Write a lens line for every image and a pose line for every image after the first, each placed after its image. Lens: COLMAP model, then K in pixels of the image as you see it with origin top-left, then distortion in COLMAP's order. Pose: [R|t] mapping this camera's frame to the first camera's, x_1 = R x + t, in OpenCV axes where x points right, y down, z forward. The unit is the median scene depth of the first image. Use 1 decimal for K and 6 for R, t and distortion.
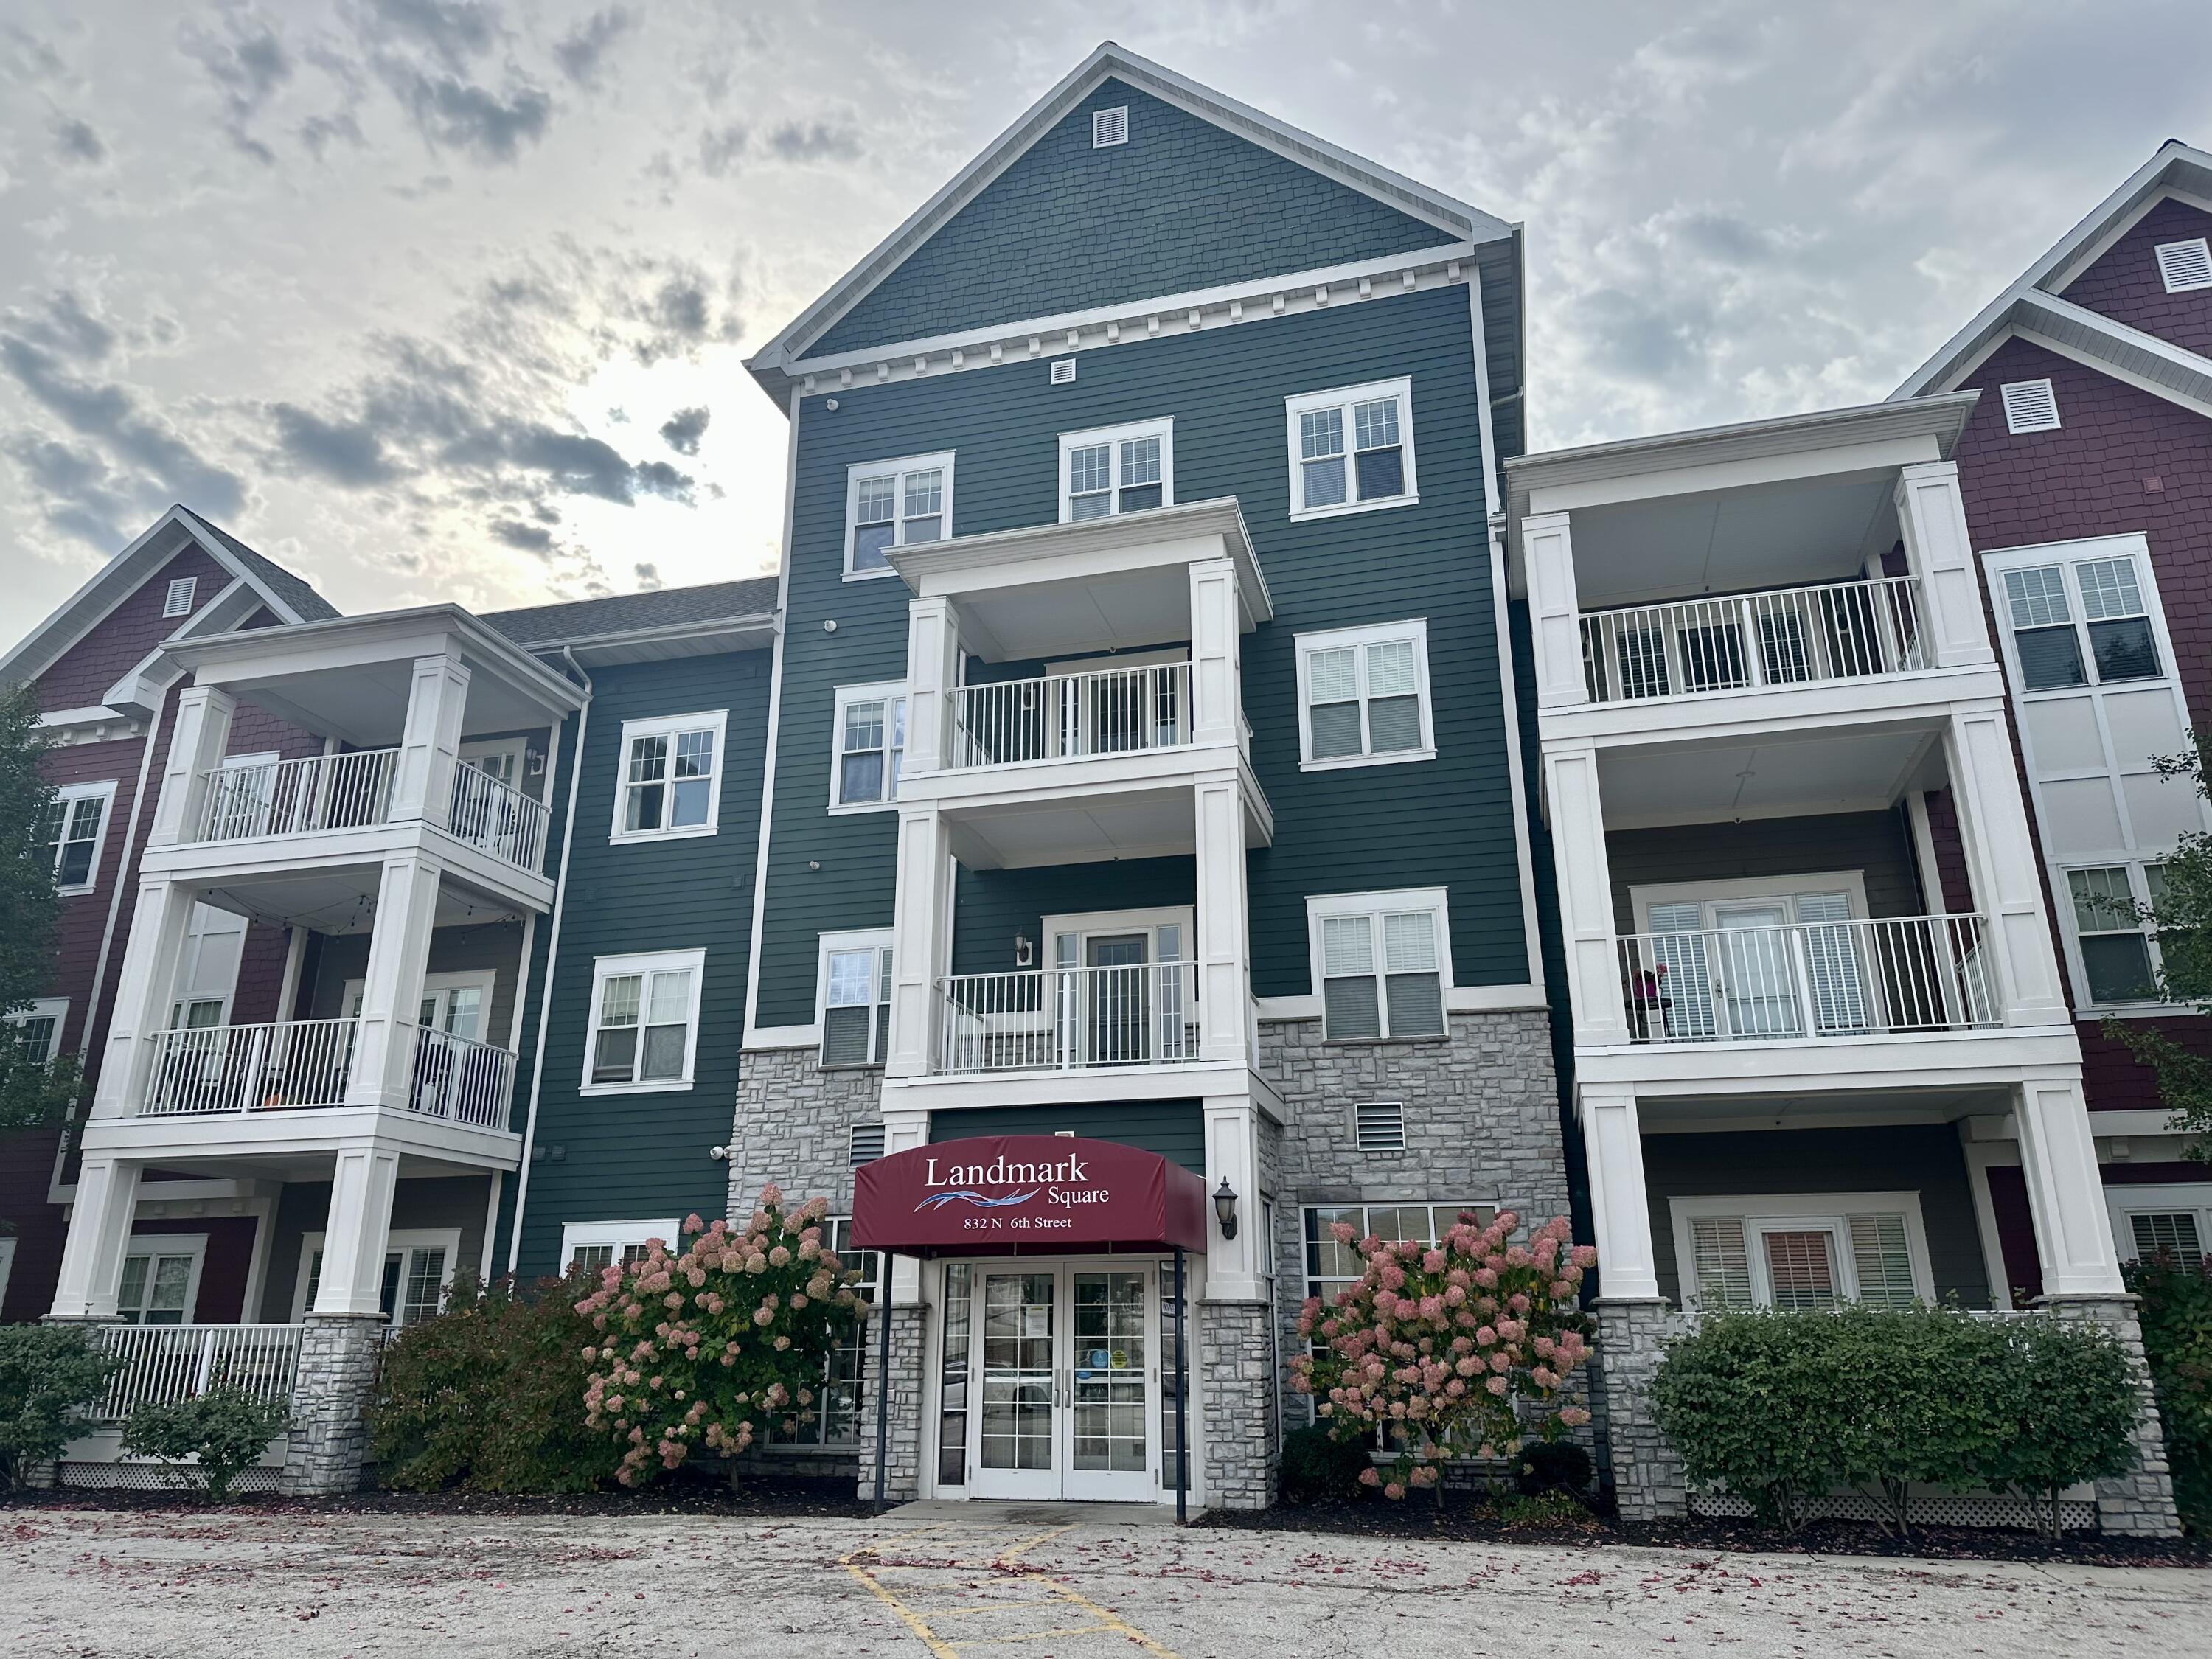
lens RADIAL K [[1546.6, 0, 1106.0], [0, 1546.6, 829.5], [0, 0, 1]] dist [0.027606, -0.001559]
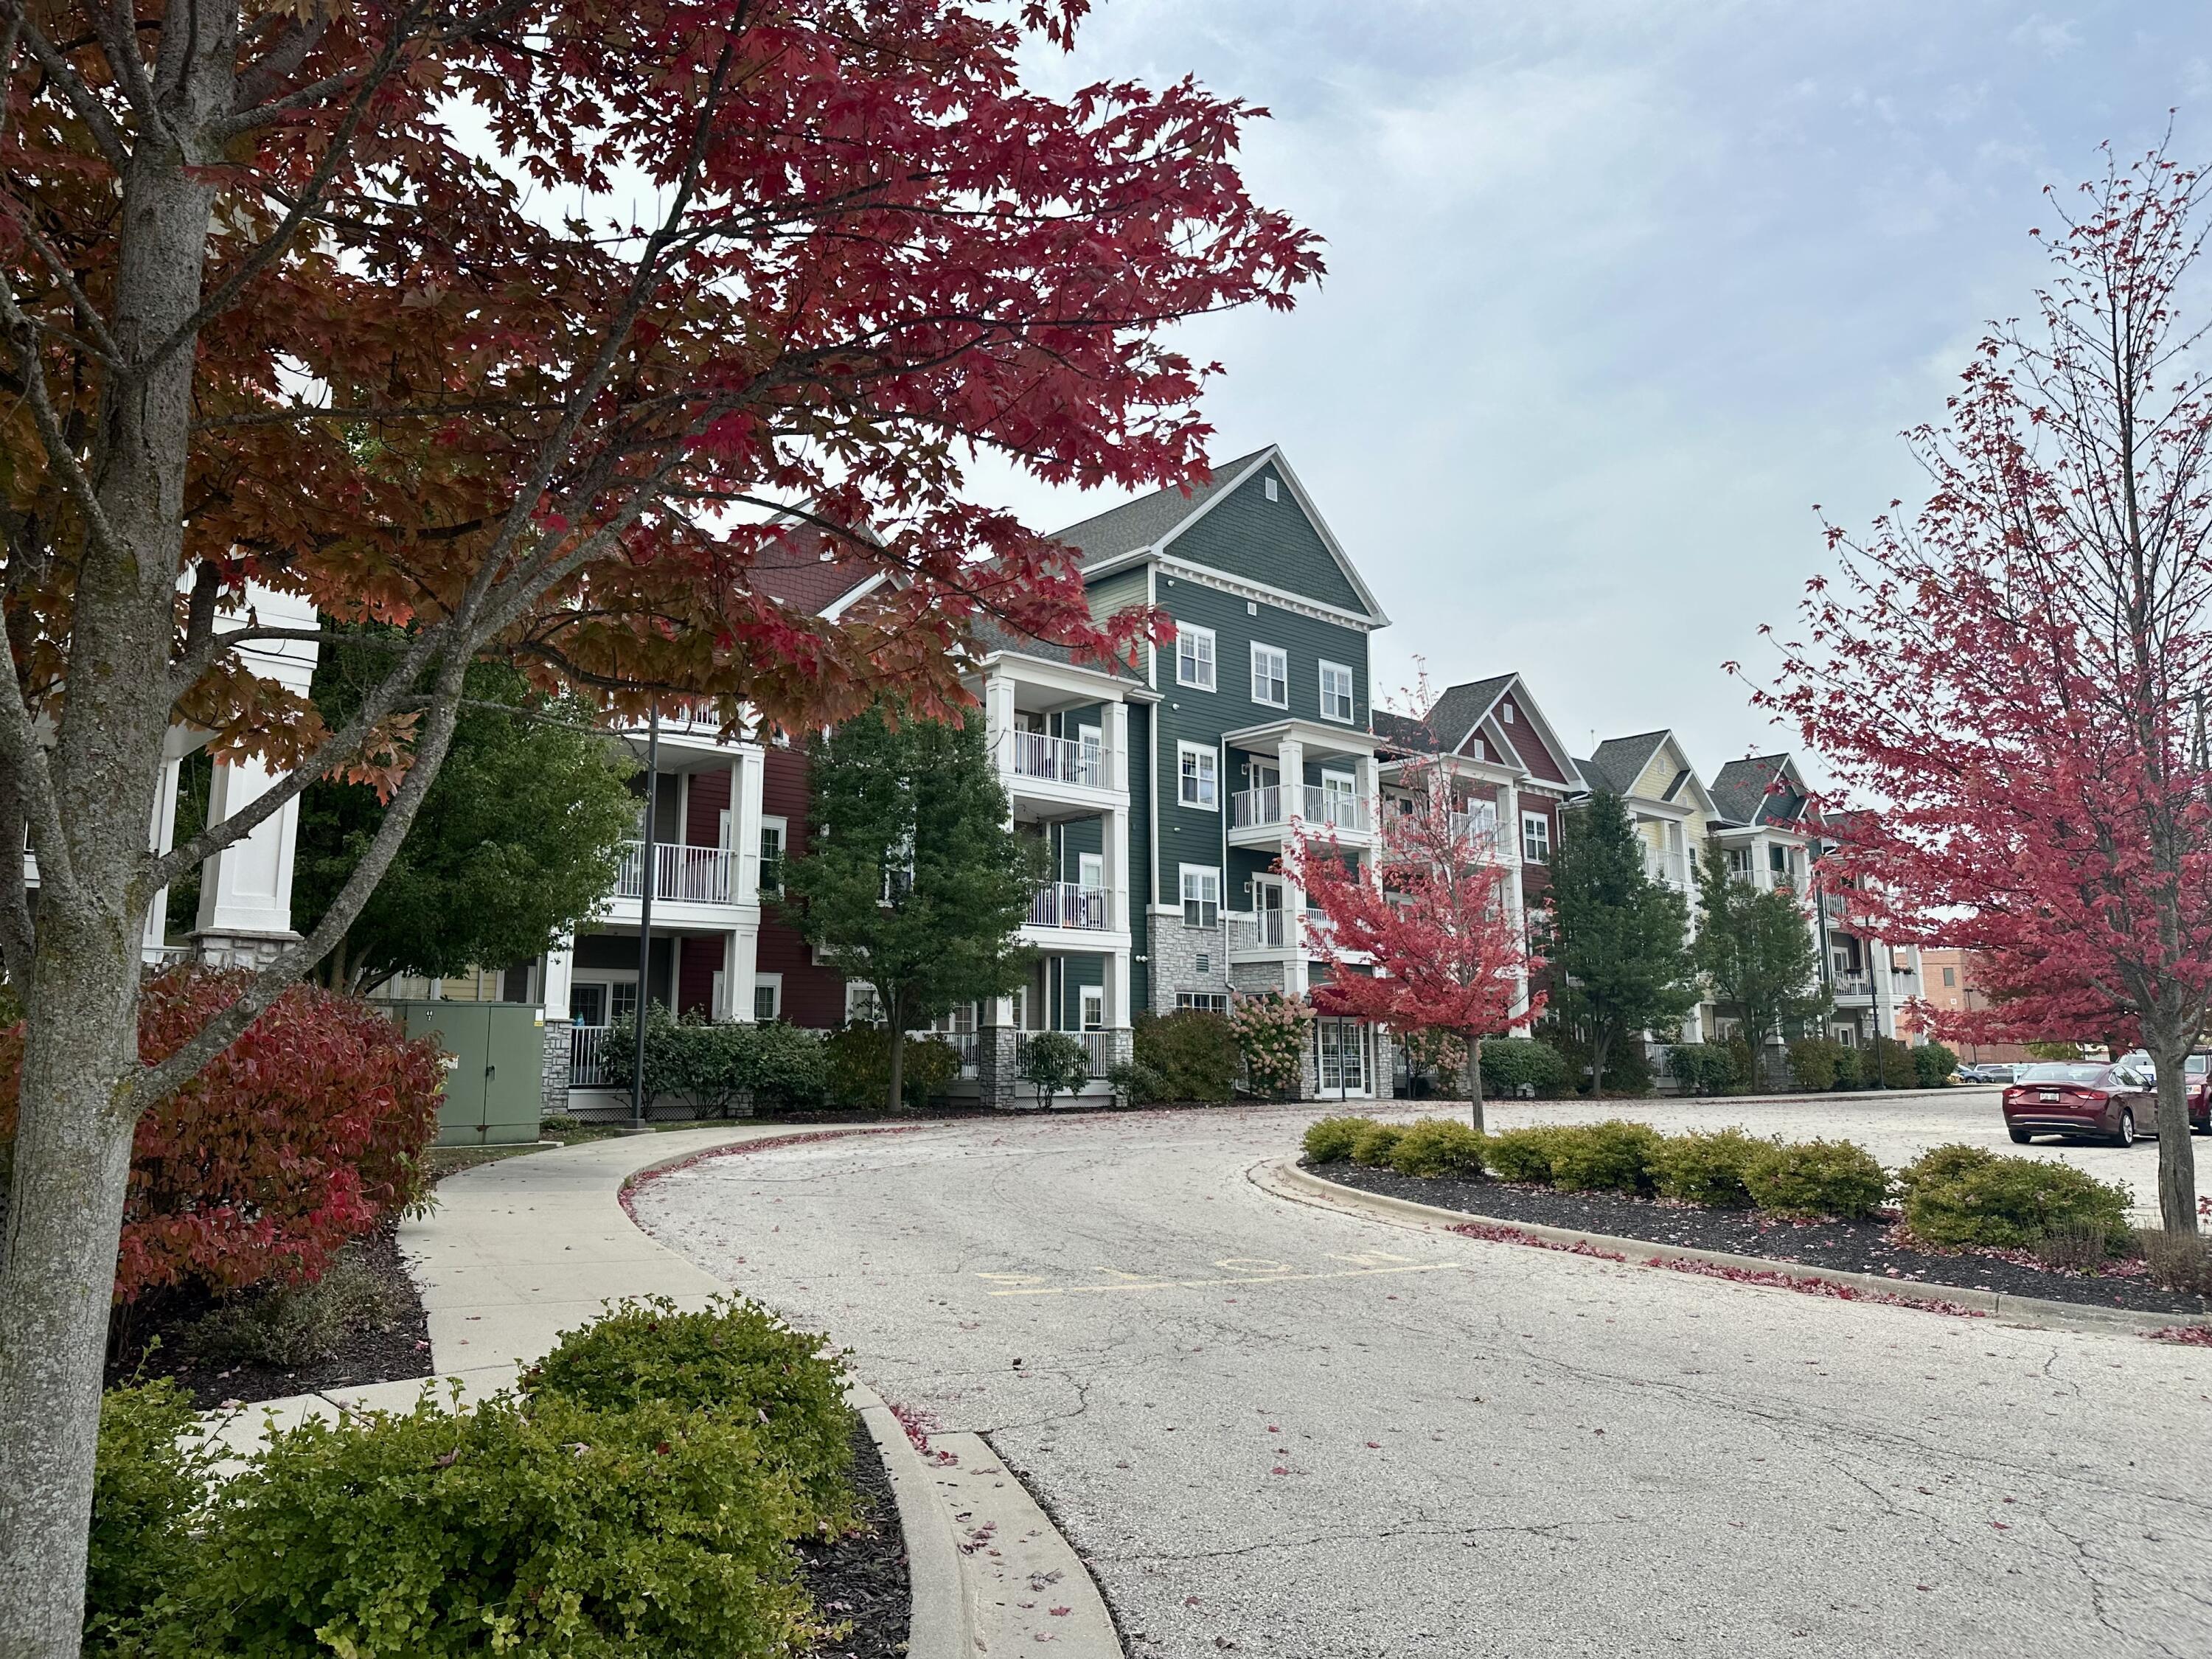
lens RADIAL K [[1546.6, 0, 1106.0], [0, 1546.6, 829.5], [0, 0, 1]] dist [0.027606, -0.001559]
pose [[0.525983, 0.132981, 0.840035, -1.962090], [-0.258868, 0.965869, 0.009187, 0.028939], [-0.810142, -0.222291, 0.542455, -0.052902]]
